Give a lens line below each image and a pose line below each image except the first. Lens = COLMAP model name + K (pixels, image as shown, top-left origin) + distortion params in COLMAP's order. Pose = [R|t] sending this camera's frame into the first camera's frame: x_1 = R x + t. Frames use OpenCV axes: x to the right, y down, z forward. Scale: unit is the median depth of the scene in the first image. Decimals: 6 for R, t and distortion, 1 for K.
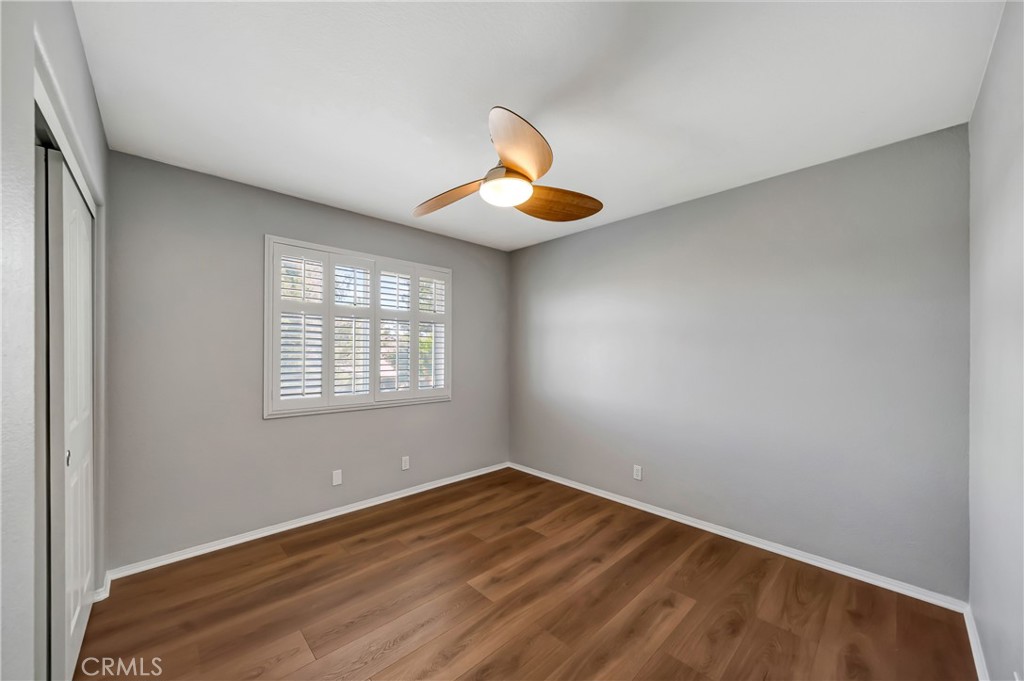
lens RADIAL K [[385.7, 0, 496.8], [0, 385.7, 352.5], [0, 0, 1]] dist [-0.007446, 0.001477]
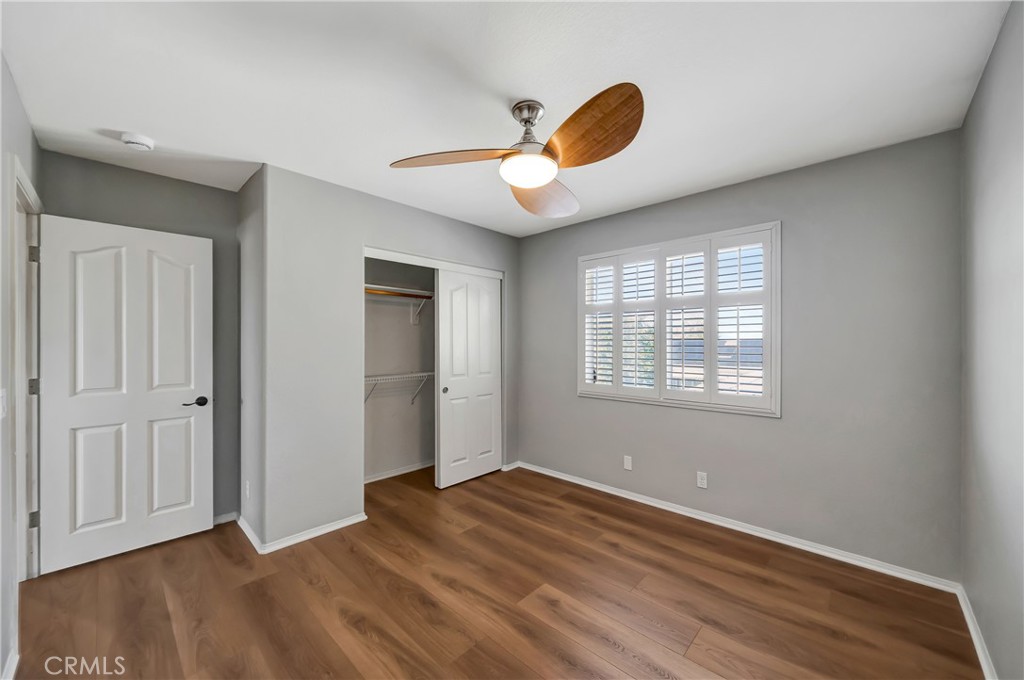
lens RADIAL K [[385.7, 0, 513.8], [0, 385.7, 341.7], [0, 0, 1]] dist [-0.007446, 0.001477]
pose [[0.056076, -0.012174, -0.998352, 0.664767], [-0.000575, 0.999925, -0.012225, 0.001986], [0.998426, 0.001260, 0.056065, 0.648097]]
